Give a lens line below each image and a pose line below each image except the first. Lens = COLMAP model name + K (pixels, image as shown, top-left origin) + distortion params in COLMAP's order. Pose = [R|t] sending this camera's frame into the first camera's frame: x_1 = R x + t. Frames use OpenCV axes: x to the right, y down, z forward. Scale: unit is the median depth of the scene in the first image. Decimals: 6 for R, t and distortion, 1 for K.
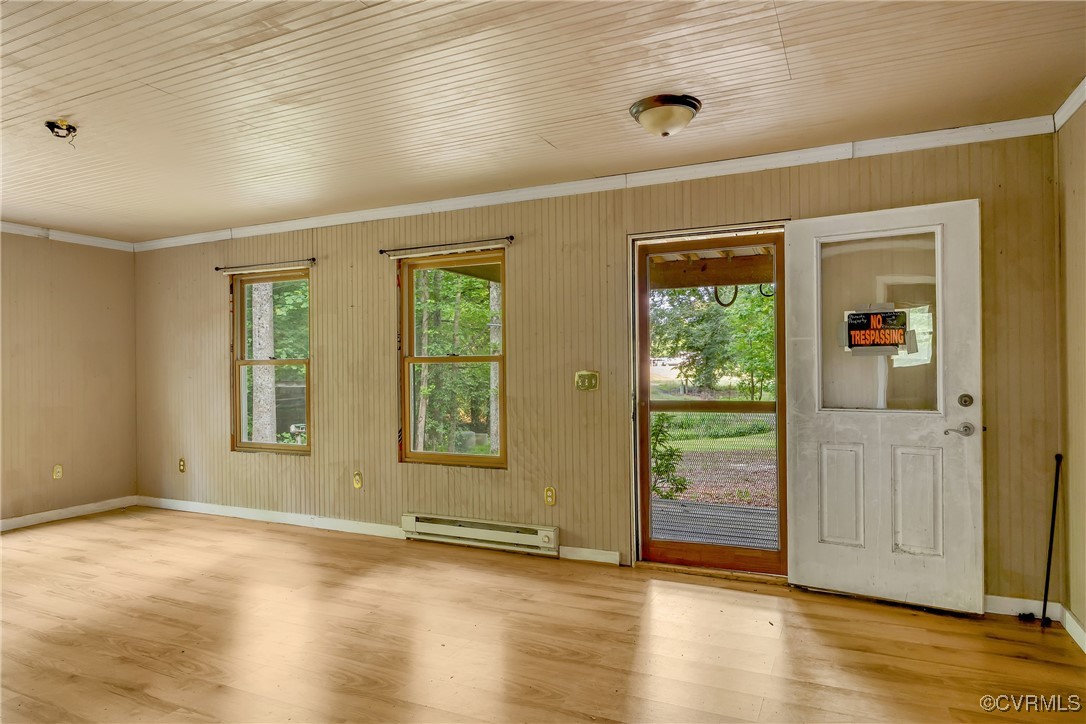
lens RADIAL K [[663.0, 0, 557.0], [0, 663.0, 363.5], [0, 0, 1]] dist [-0.004138, -0.001108]
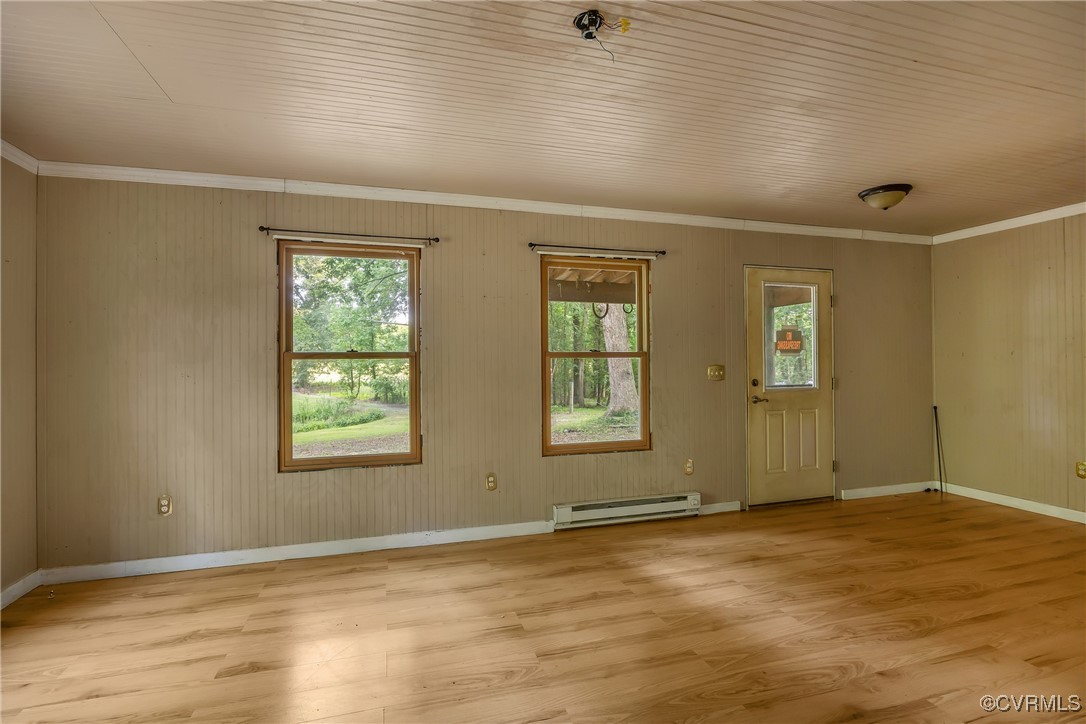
lens RADIAL K [[525.9, 0, 555.6], [0, 525.9, 356.7], [0, 0, 1]] dist [-0.004679, -0.000639]
pose [[0.738424, 0.011360, 0.674242, -0.761758], [-0.002482, 0.999897, -0.014129, 0.008879], [-0.674333, 0.008760, 0.738376, 0.397599]]
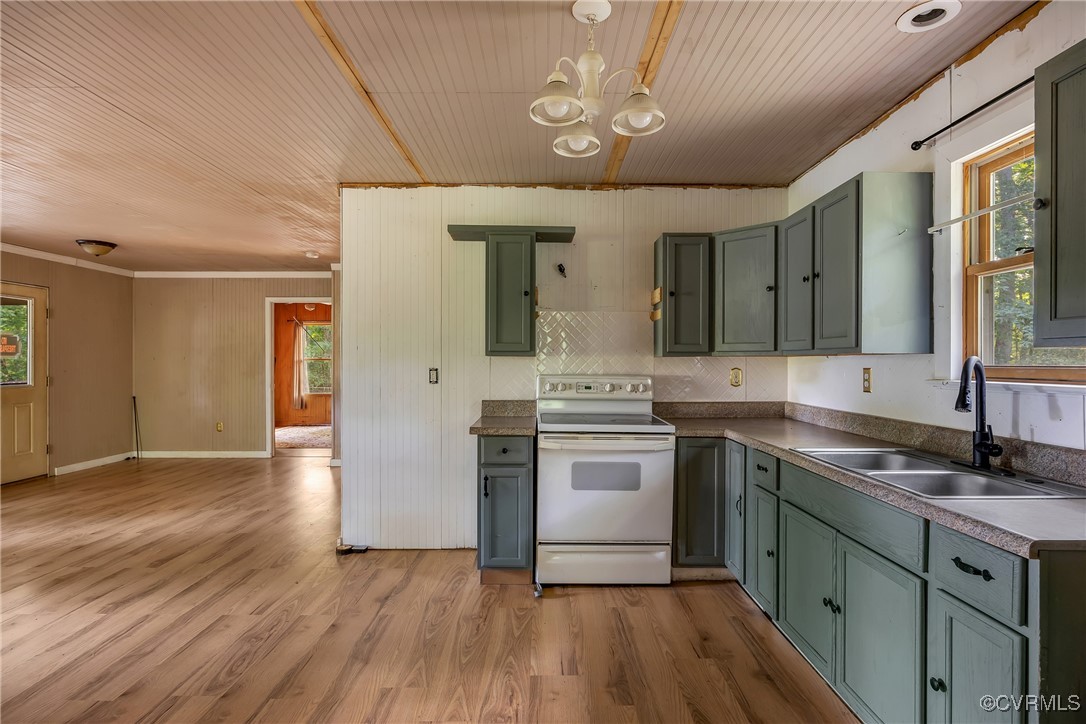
lens RADIAL K [[533.7, 0, 538.4], [0, 533.7, 363.7], [0, 0, 1]] dist [-0.009840, -0.000186]
pose [[-0.417470, 0.007102, 0.908663, -1.276030], [-0.000598, 0.999967, -0.008091, 0.013194], [-0.908690, -0.003921, -0.417452, 0.261594]]
